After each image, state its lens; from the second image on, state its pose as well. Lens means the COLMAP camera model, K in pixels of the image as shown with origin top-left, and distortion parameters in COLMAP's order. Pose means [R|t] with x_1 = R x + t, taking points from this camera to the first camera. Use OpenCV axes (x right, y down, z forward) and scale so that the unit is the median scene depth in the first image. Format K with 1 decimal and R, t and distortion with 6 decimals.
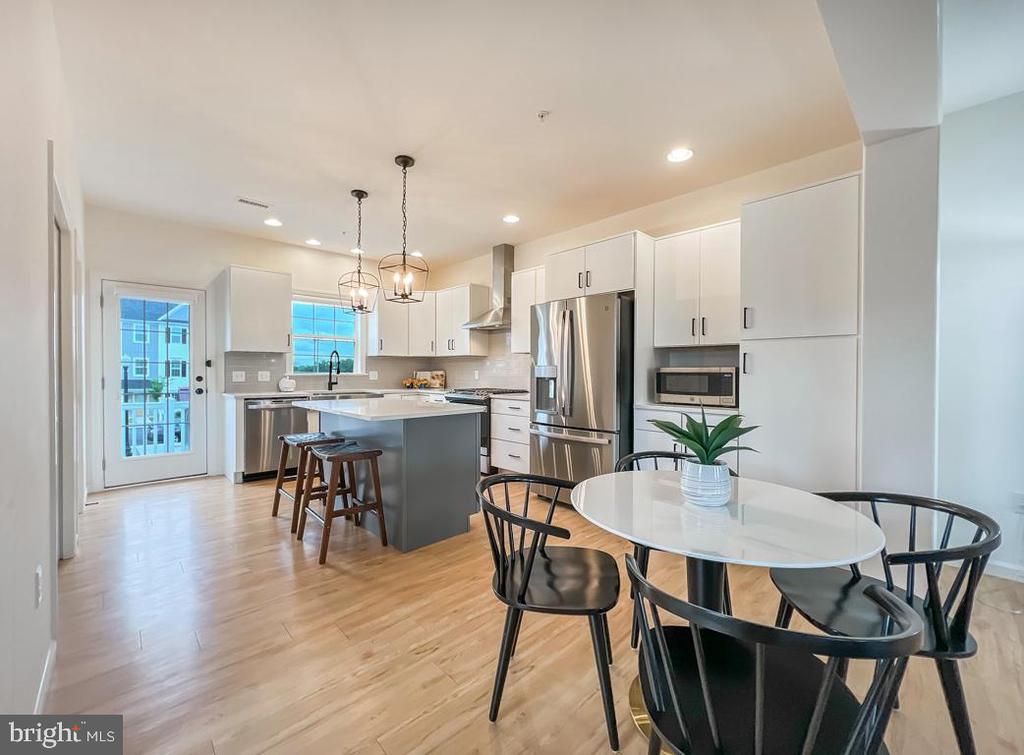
lens RADIAL K [[422.3, 0, 512.0], [0, 422.3, 377.5], [0, 0, 1]] dist [-0.016196, 0.000022]
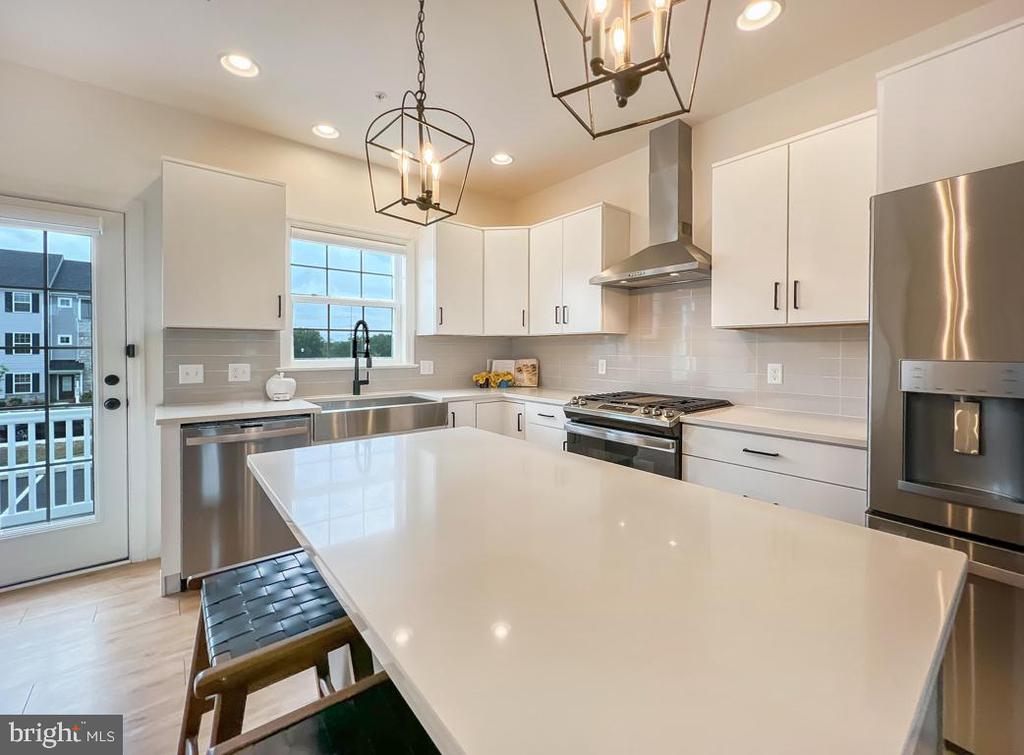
lens RADIAL K [[426.4, 0, 508.0], [0, 426.4, 360.5], [0, 0, 1]] dist [-0.001004, -0.000072]
pose [[0.996613, 0.000125, -0.082235, -0.195218], [0.000647, 0.999956, 0.009359, -0.024658], [0.082232, -0.009381, 0.996569, 0.479943]]
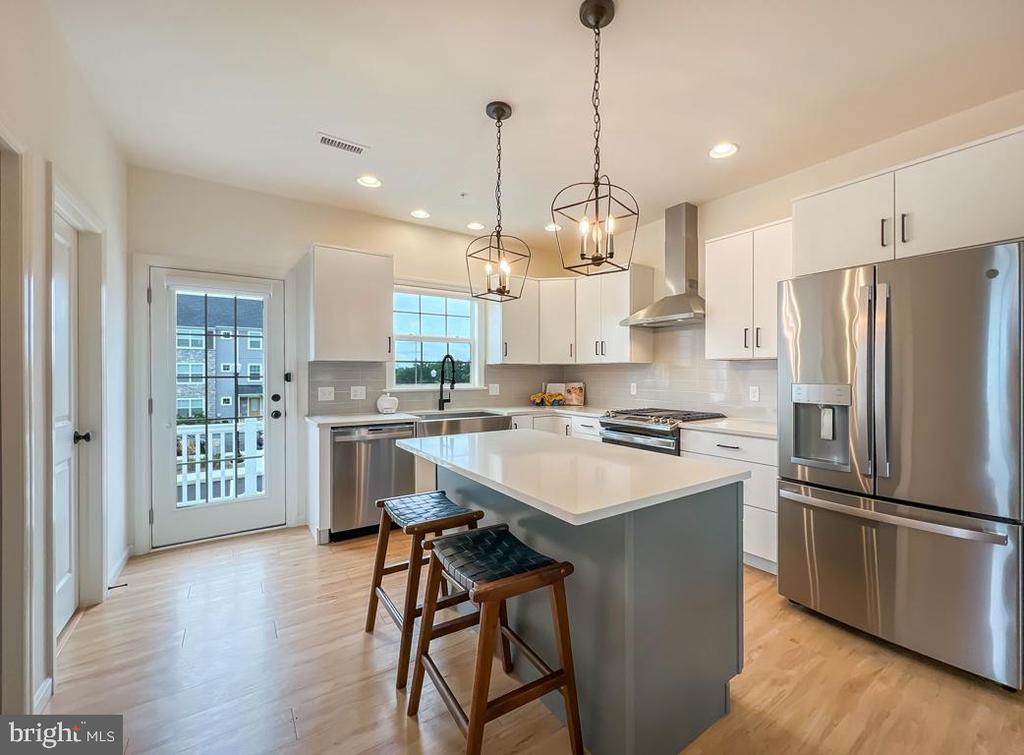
lens RADIAL K [[430.4, 0, 547.9], [0, 430.4, 375.3], [0, 0, 1]] dist [-0.004136, -0.000177]
pose [[0.991645, -0.003432, -0.128948, -0.159428], [0.001987, 0.999934, -0.011334, -0.025725], [0.128979, 0.010983, 0.991587, 0.287696]]
